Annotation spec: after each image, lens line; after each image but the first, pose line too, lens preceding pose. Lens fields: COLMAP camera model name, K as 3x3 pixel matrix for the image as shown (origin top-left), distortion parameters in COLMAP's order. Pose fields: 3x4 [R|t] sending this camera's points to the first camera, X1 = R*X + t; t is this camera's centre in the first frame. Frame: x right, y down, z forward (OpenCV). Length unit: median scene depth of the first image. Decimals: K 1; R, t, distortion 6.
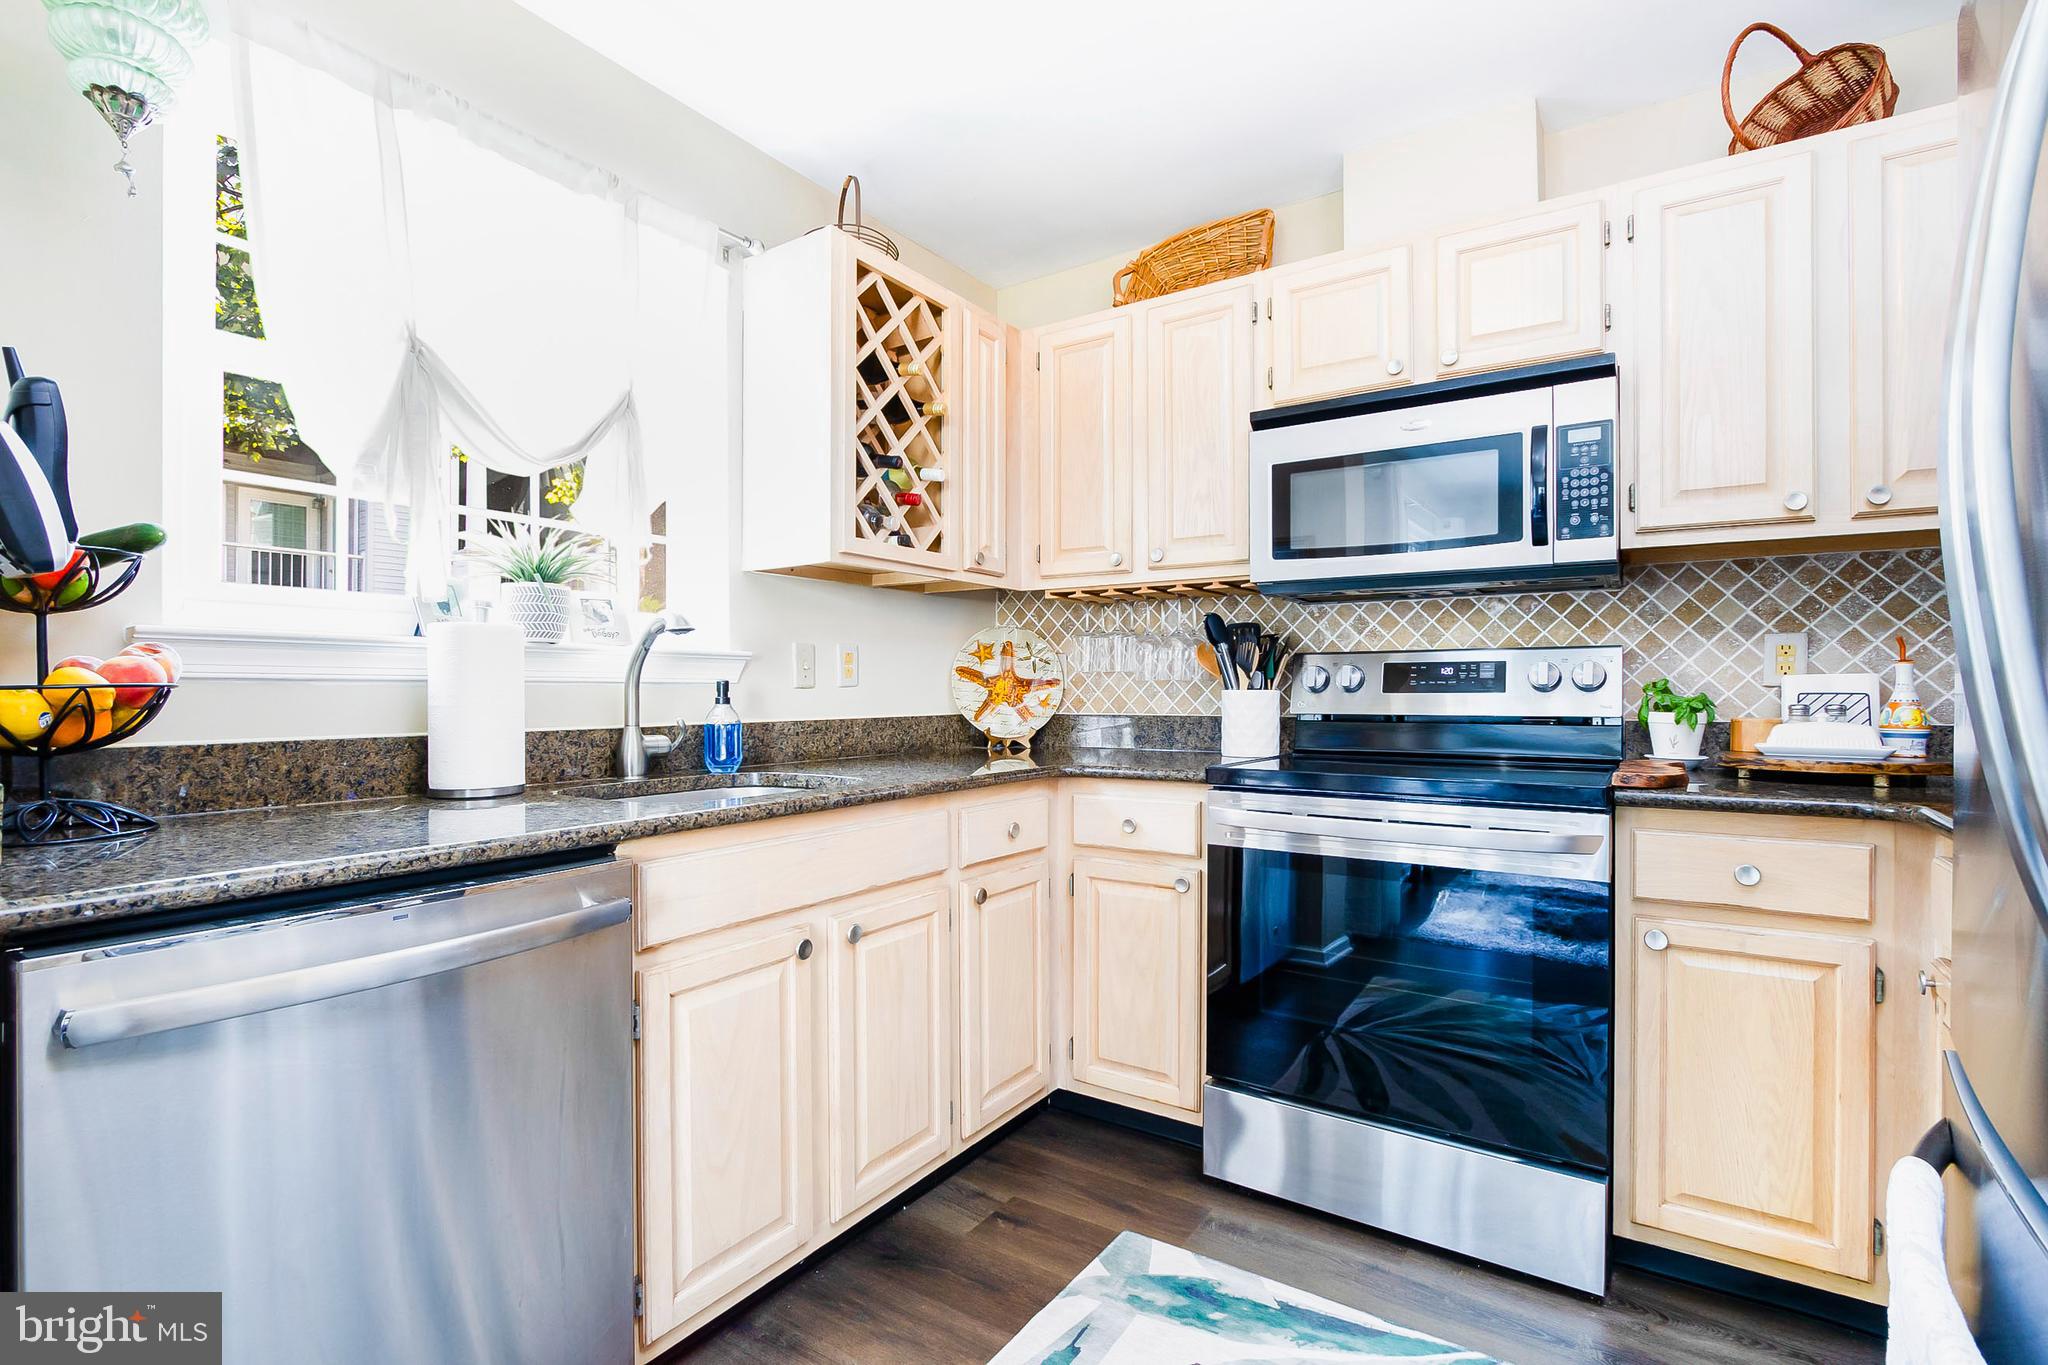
lens RADIAL K [[939.2, 0, 1032.9], [0, 939.2, 682.7], [0, 0, 1]] dist [-0.034292, 0.012201]
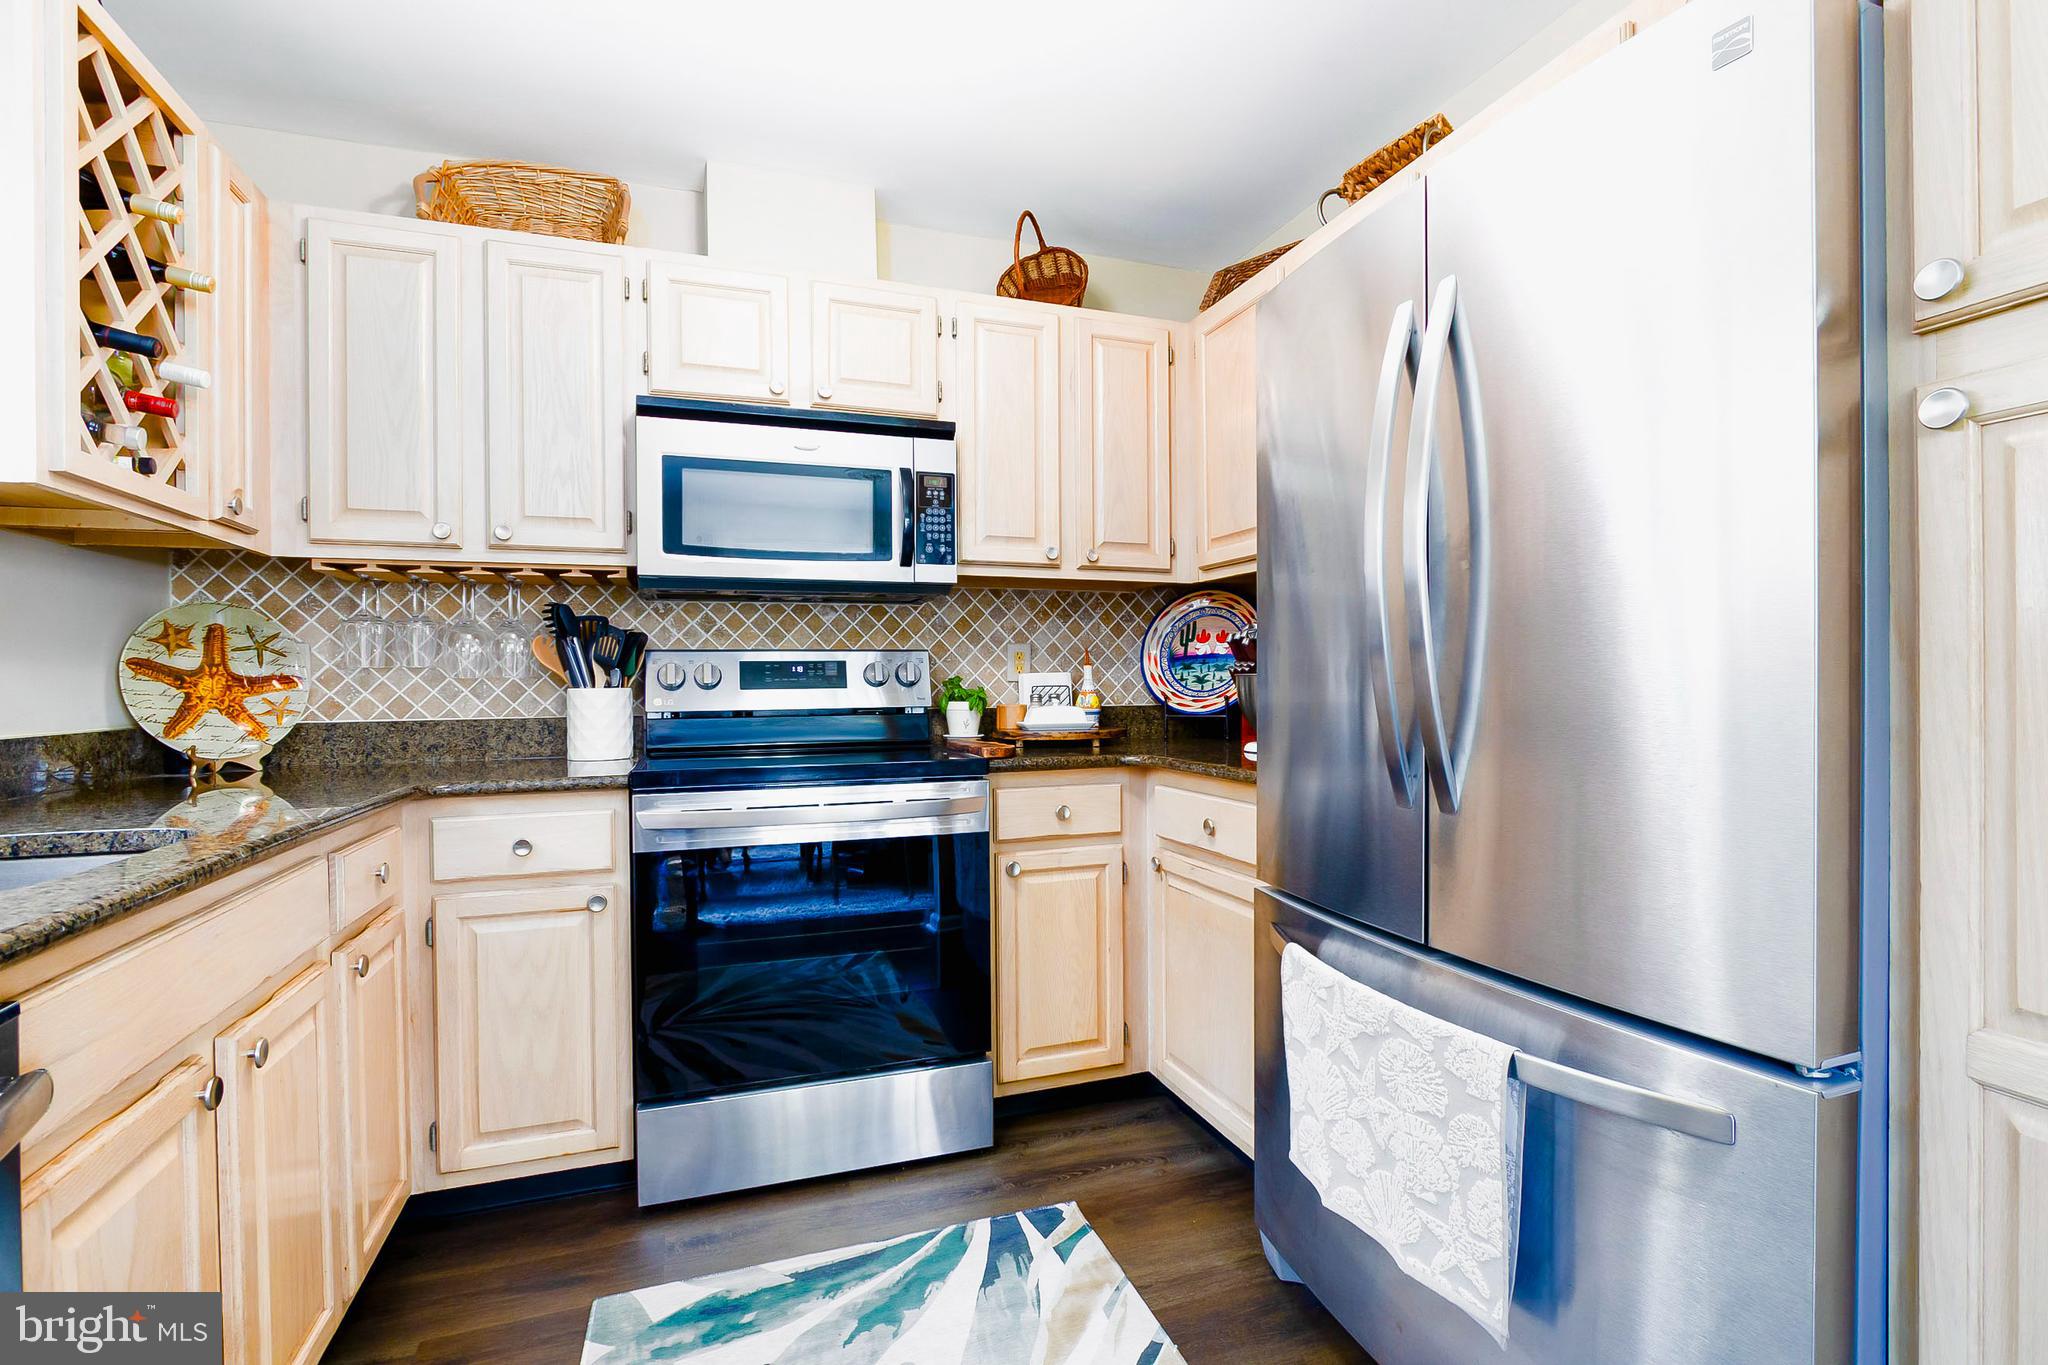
lens RADIAL K [[939.2, 0, 1032.9], [0, 939.2, 682.7], [0, 0, 1]] dist [-0.034292, 0.012201]
pose [[0.593444, -0.004428, 0.804863, -0.297969], [0.004088, 0.999989, 0.002486, 0.001997], [-0.804865, 0.001815, 0.593455, 0.119475]]
